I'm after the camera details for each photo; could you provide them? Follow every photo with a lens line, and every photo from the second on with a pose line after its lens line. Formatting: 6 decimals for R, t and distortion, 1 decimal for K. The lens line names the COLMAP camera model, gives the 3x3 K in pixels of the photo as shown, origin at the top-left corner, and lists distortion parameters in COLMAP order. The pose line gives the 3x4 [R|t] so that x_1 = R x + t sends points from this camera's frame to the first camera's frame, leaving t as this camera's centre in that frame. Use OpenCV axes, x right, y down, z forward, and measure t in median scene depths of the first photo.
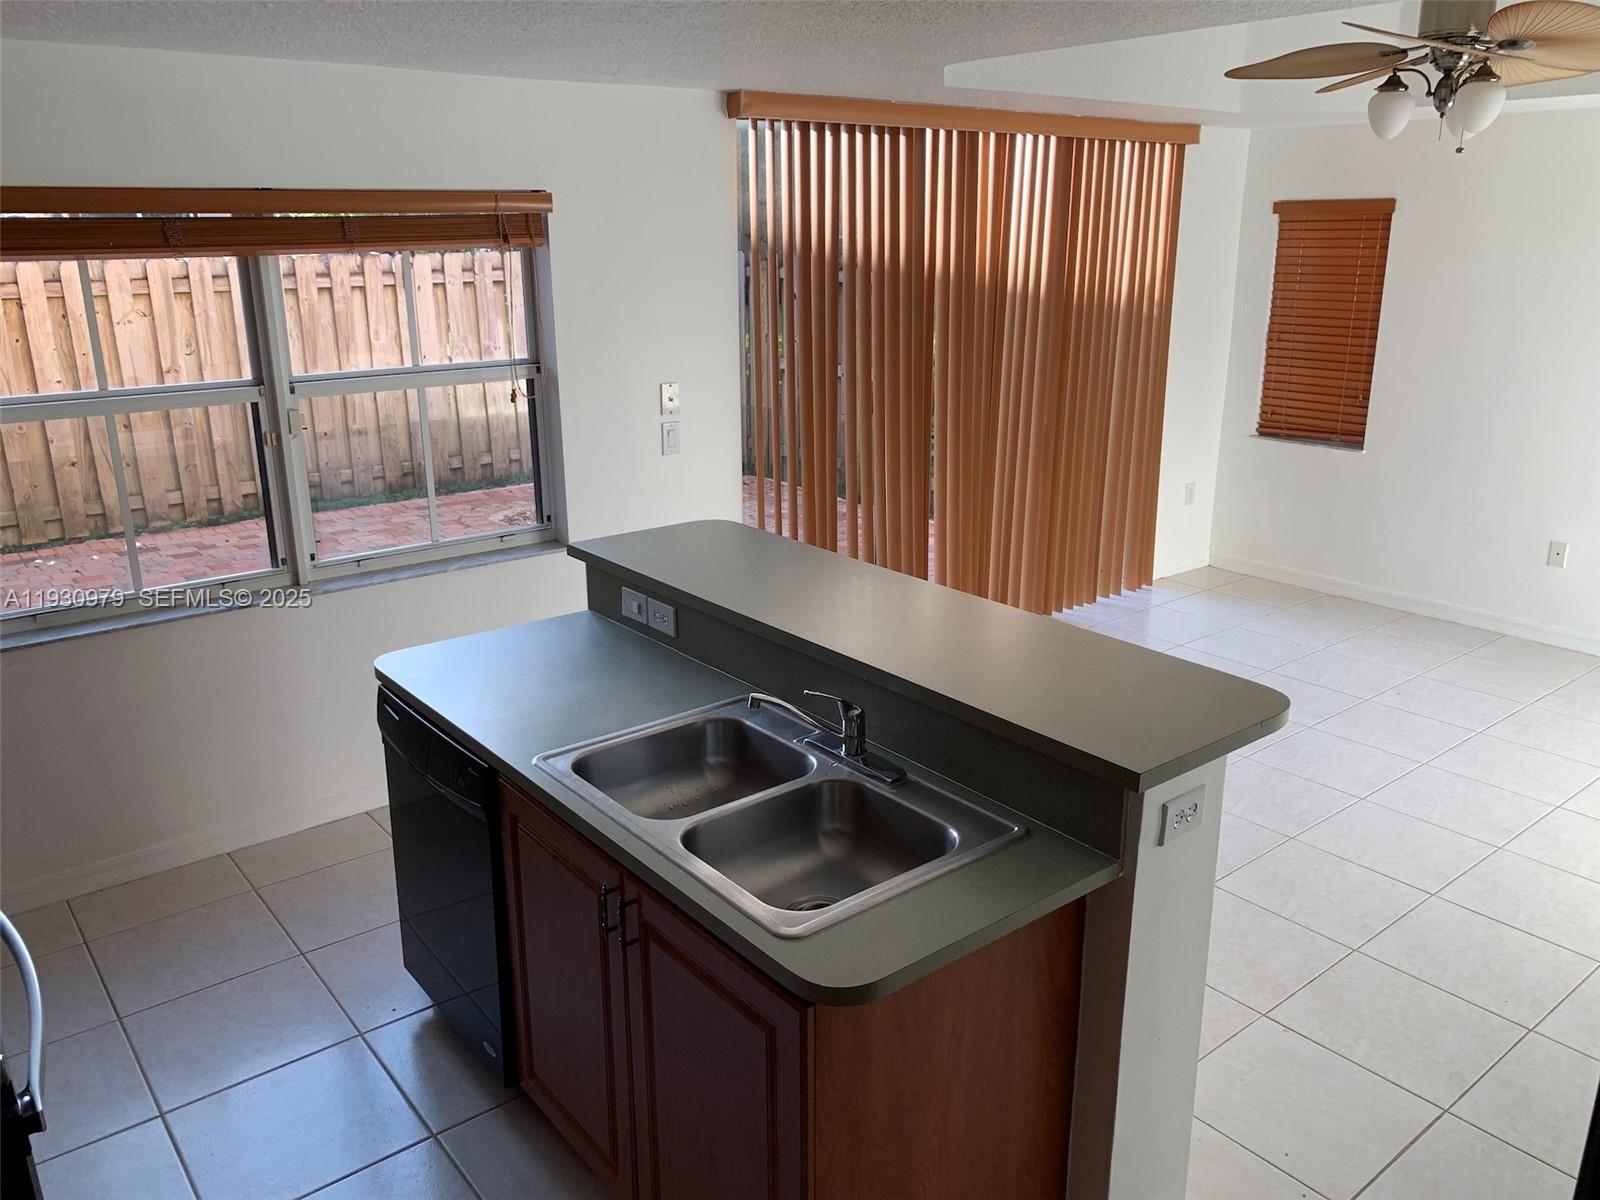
lens RADIAL K [[1217.7, 0, 804.3], [0, 1217.7, 594.9], [0, 0, 1]] dist [0.032894, -0.037704]
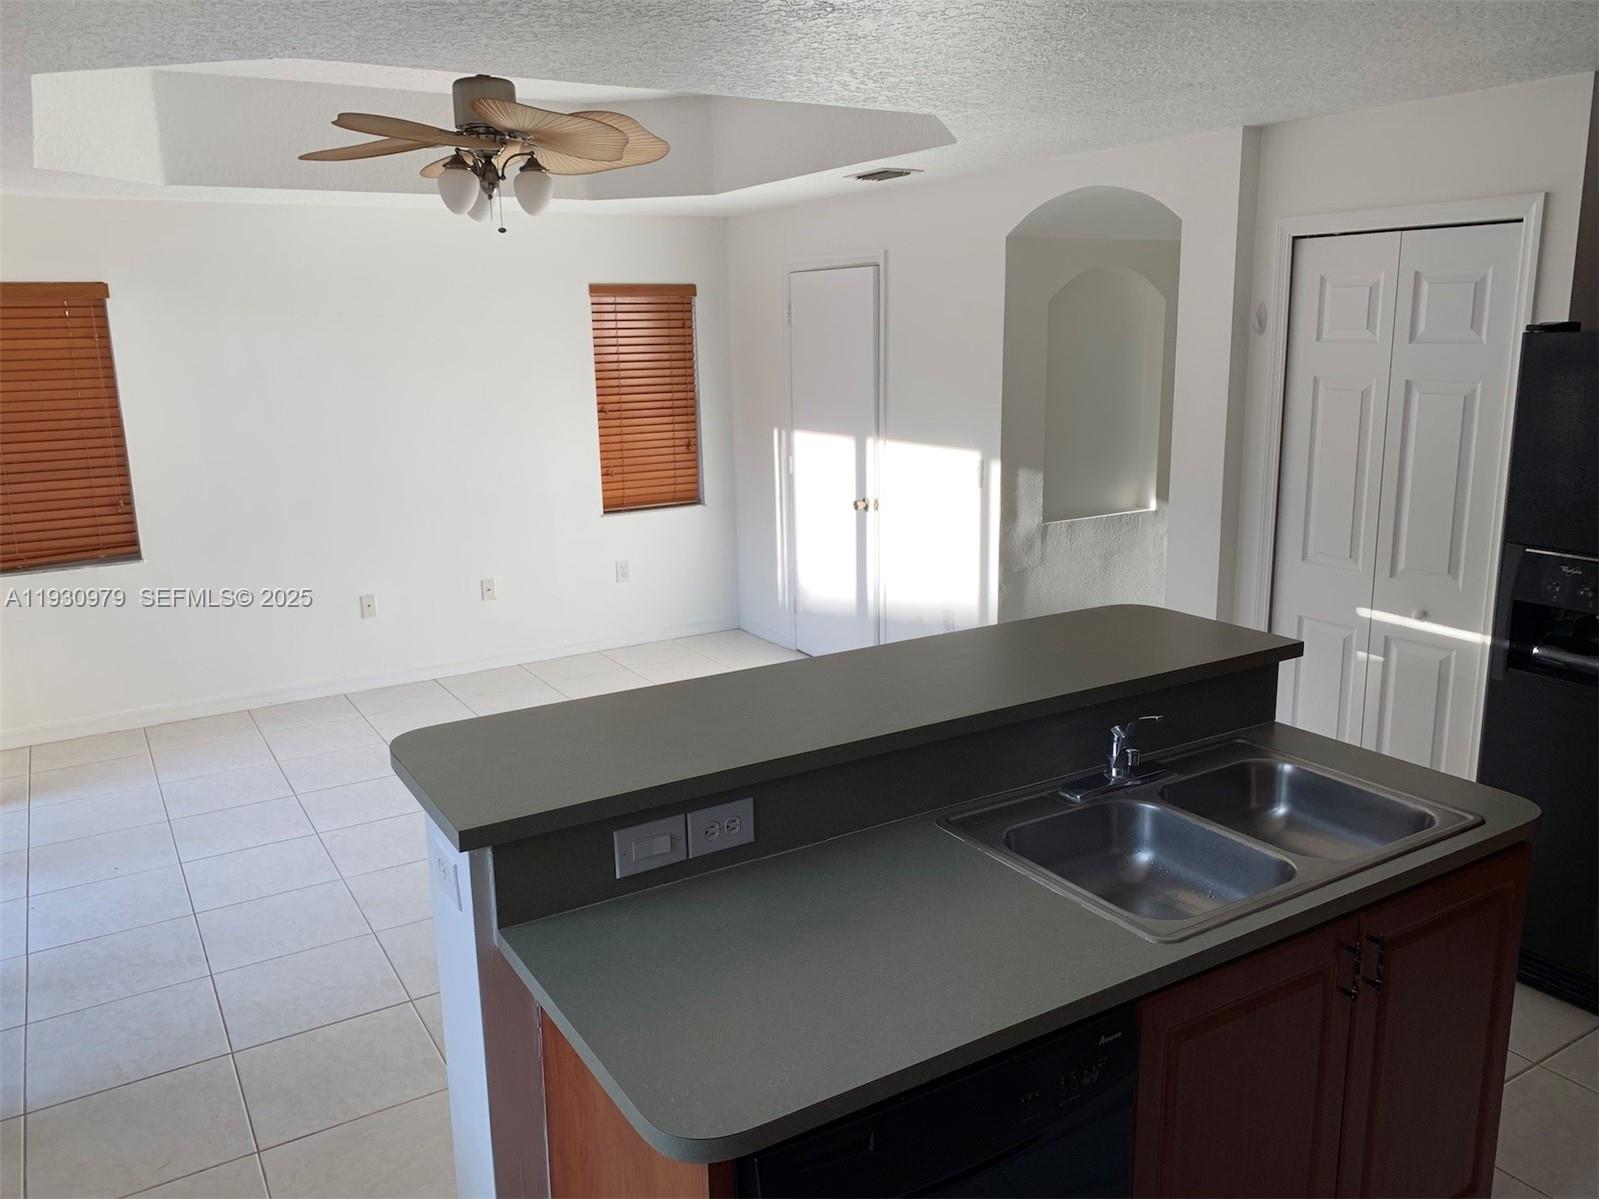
lens RADIAL K [[1216.9, 0, 802.7], [0, 1216.9, 603.6], [0, 0, 1]] dist [0.032894, -0.037704]
pose [[0.133308, -0.223267, 0.965599, -0.364006], [0.306953, 0.935689, 0.173974, -0.099692], [-0.942342, 0.273201, 0.193267, 0.397717]]
